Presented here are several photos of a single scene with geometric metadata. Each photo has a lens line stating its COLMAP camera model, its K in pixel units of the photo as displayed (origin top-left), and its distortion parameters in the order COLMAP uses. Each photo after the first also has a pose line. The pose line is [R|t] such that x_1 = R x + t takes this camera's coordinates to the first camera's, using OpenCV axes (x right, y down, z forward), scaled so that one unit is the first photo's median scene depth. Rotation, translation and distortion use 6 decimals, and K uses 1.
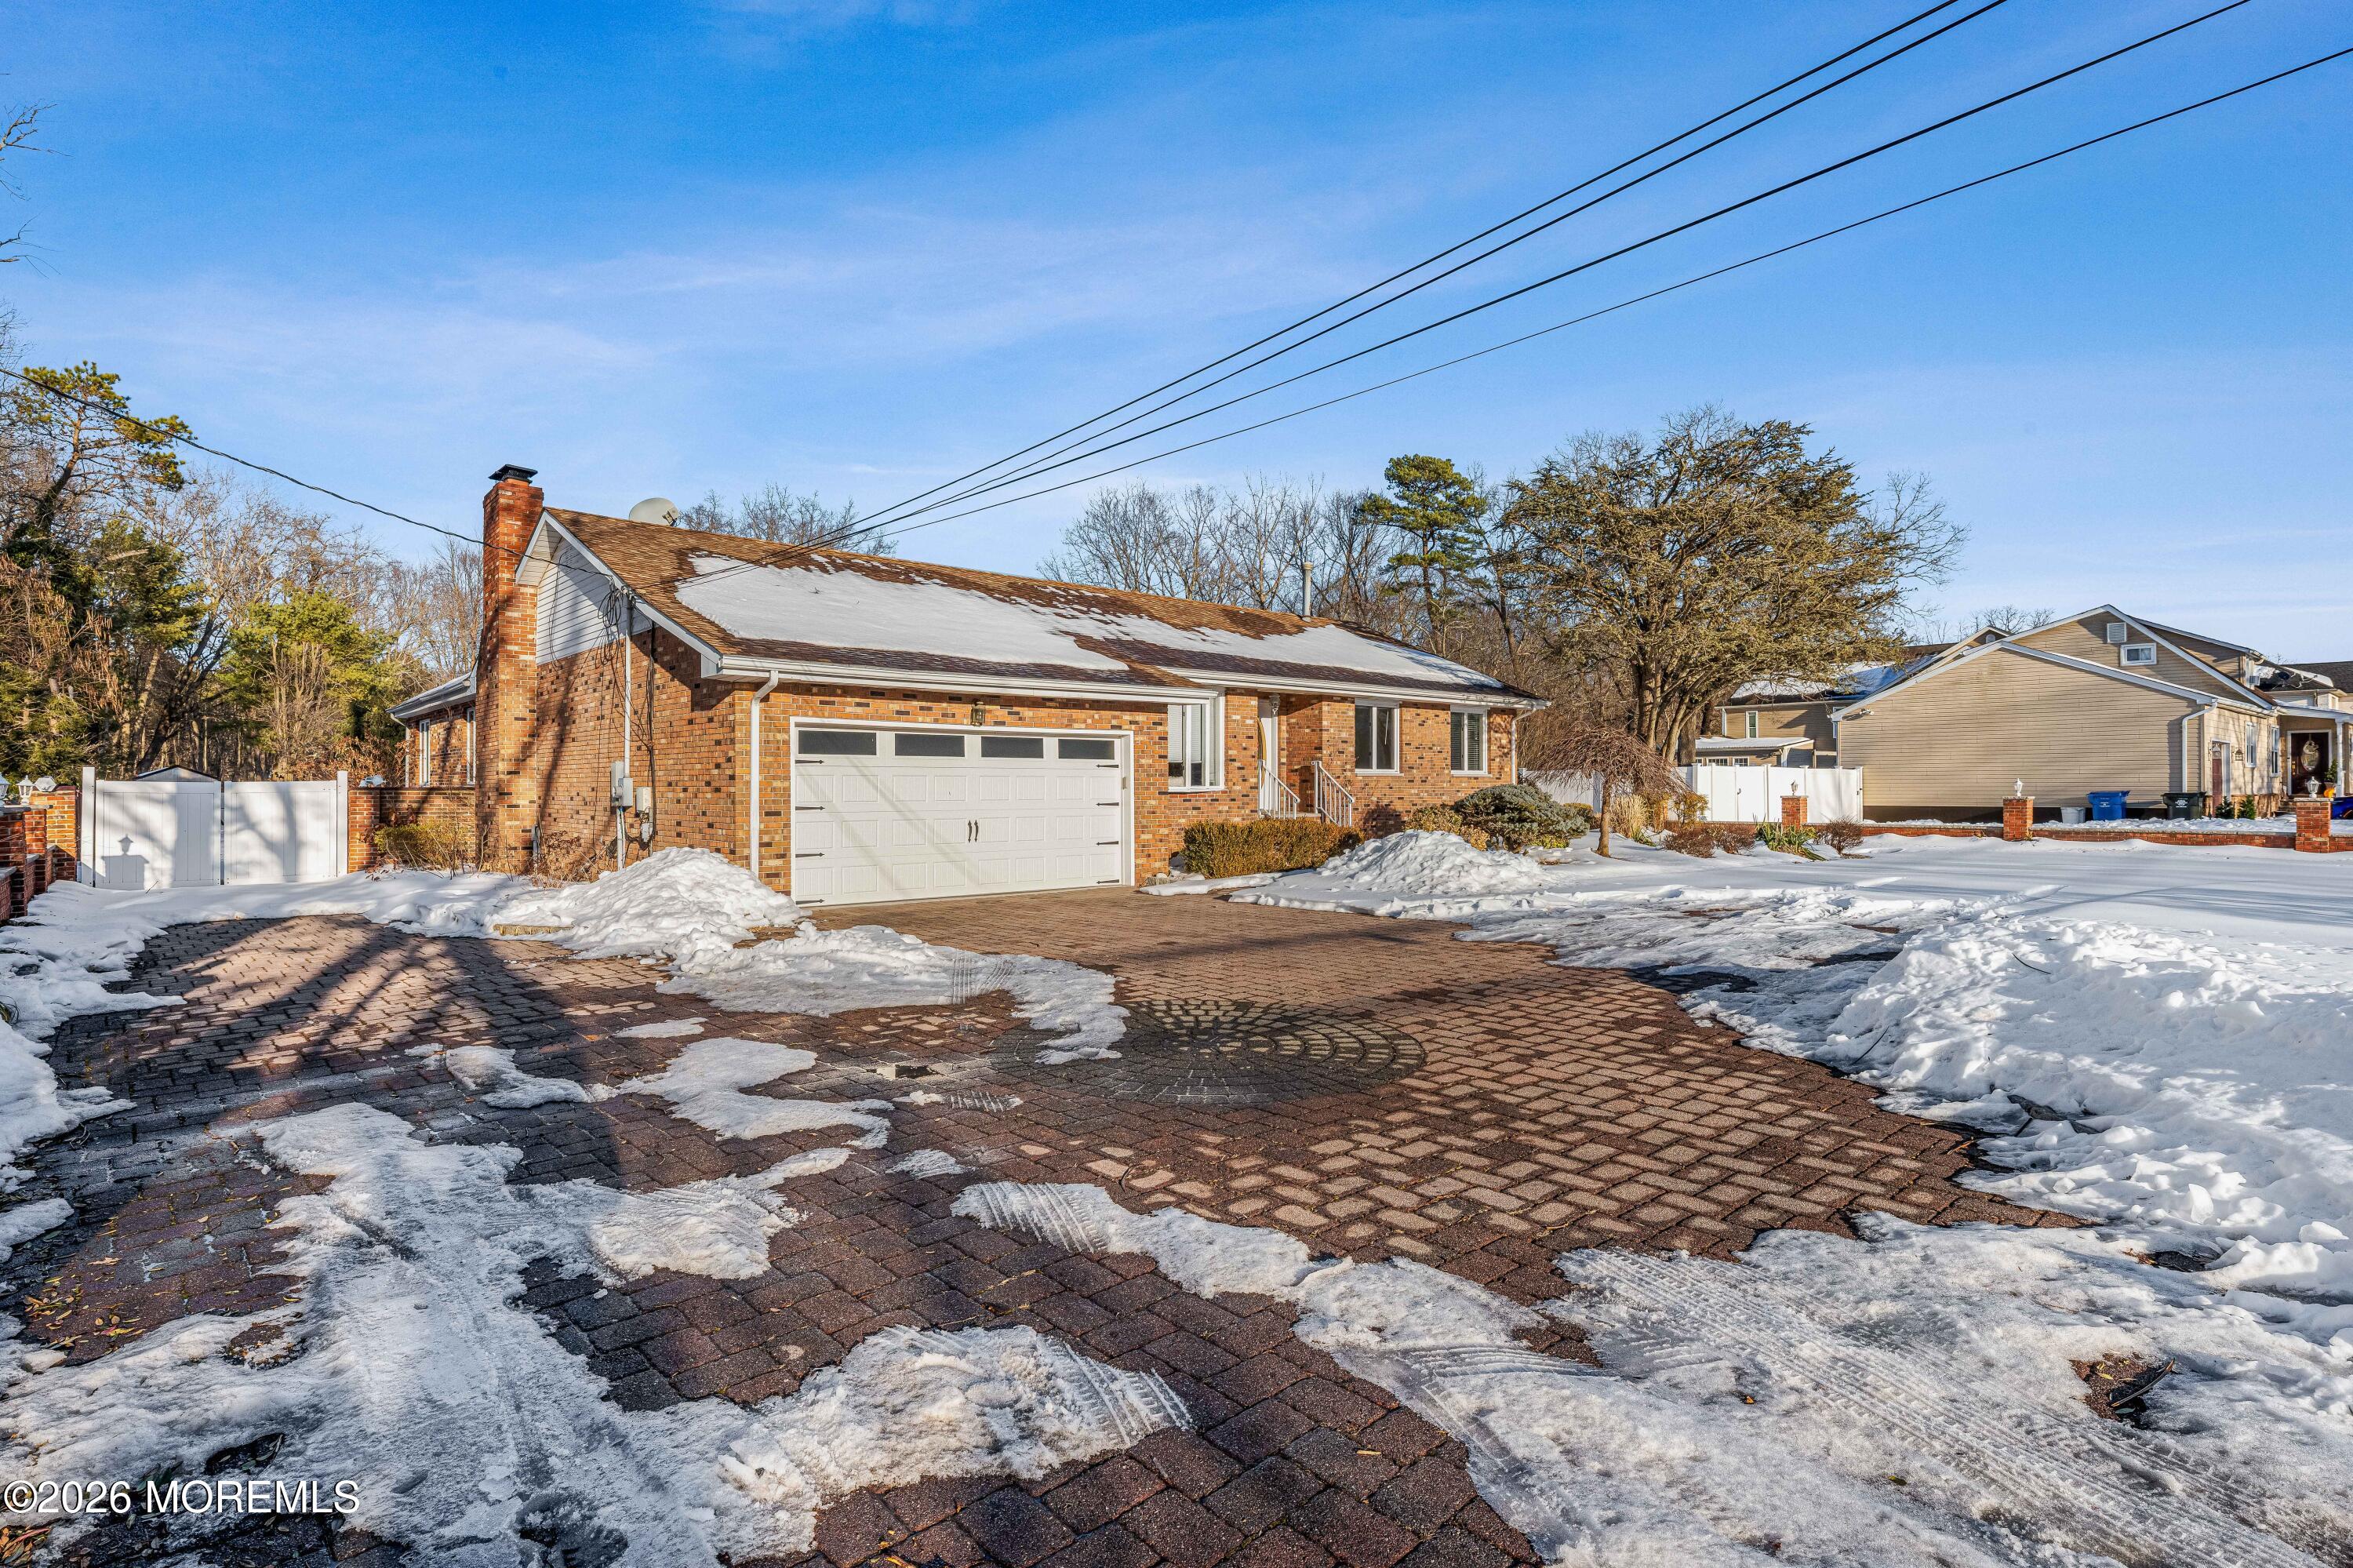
lens RADIAL K [[1234.3, 0, 1167.6], [0, 1234.3, 784.4], [0, 0, 1]] dist [-0.002116, 0.002044]
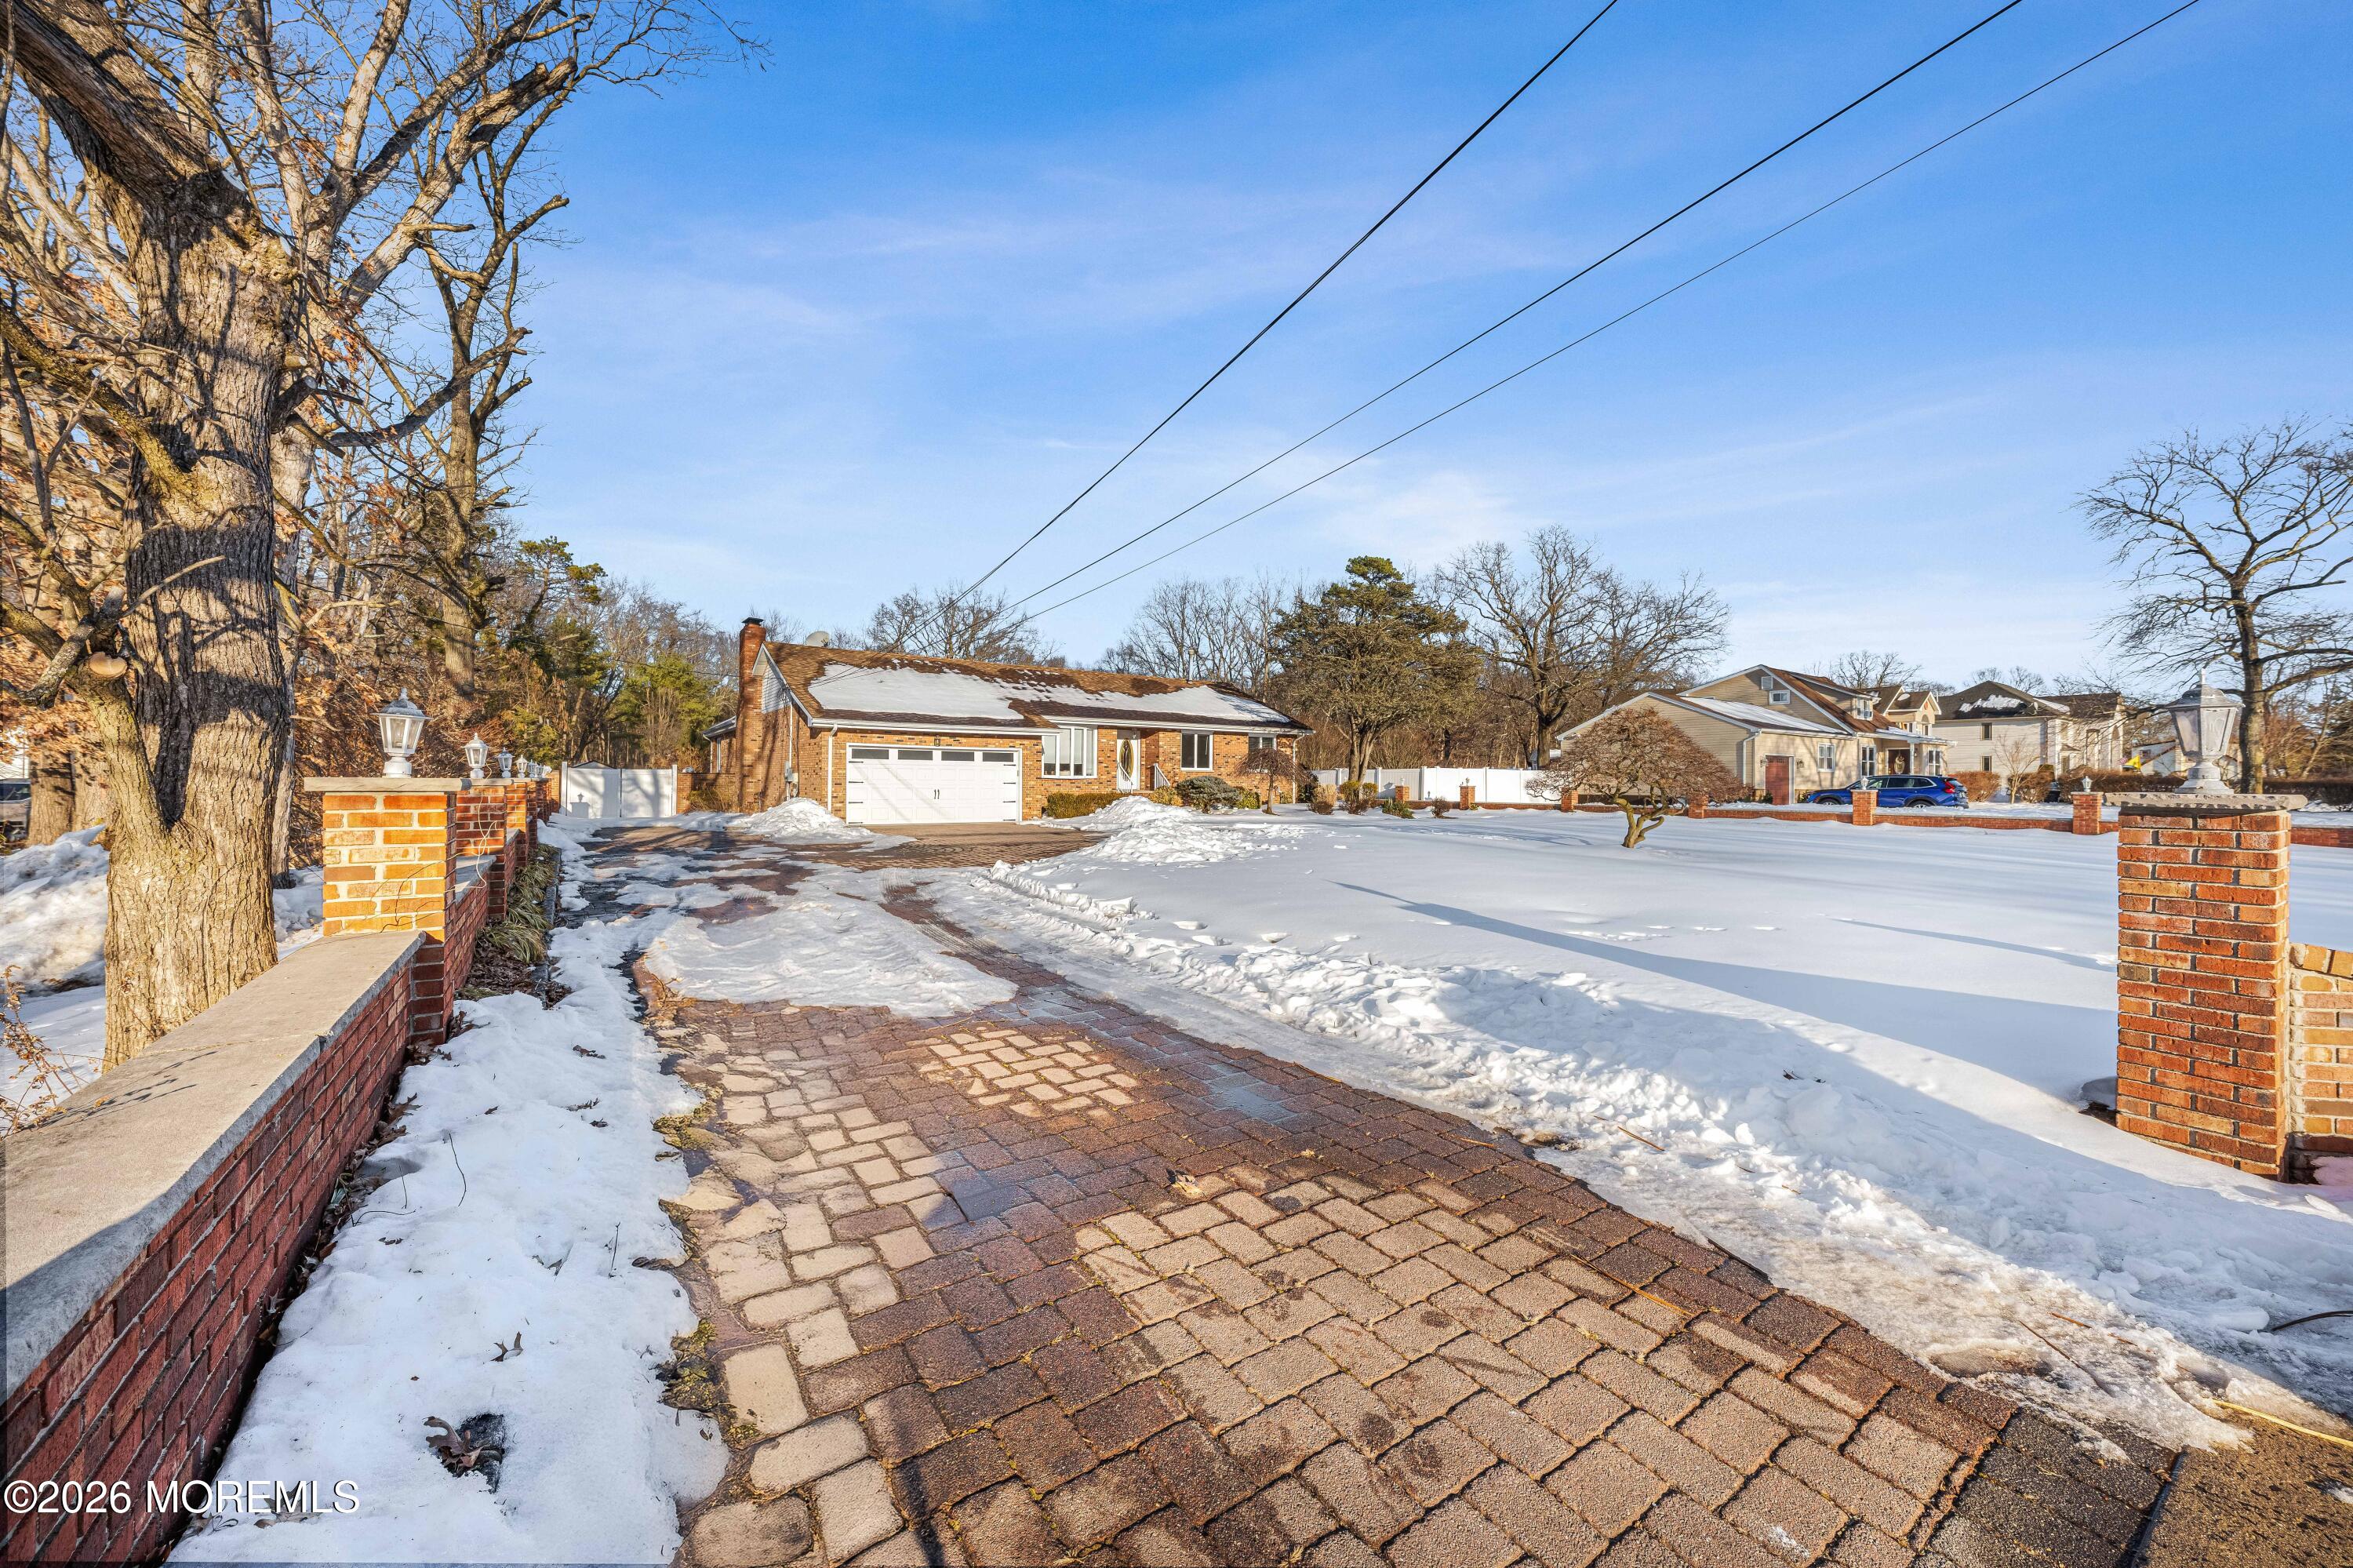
lens RADIAL K [[950.9, 0, 1182.9], [0, 950.9, 782.4], [0, 0, 1]] dist [-0.000145, -0.000056]
pose [[0.993121, 0.010003, -0.116663, 0.312365], [-0.009609, 0.999946, 0.003936, 0.003918], [0.116697, -0.002788, 0.993164, -0.415517]]
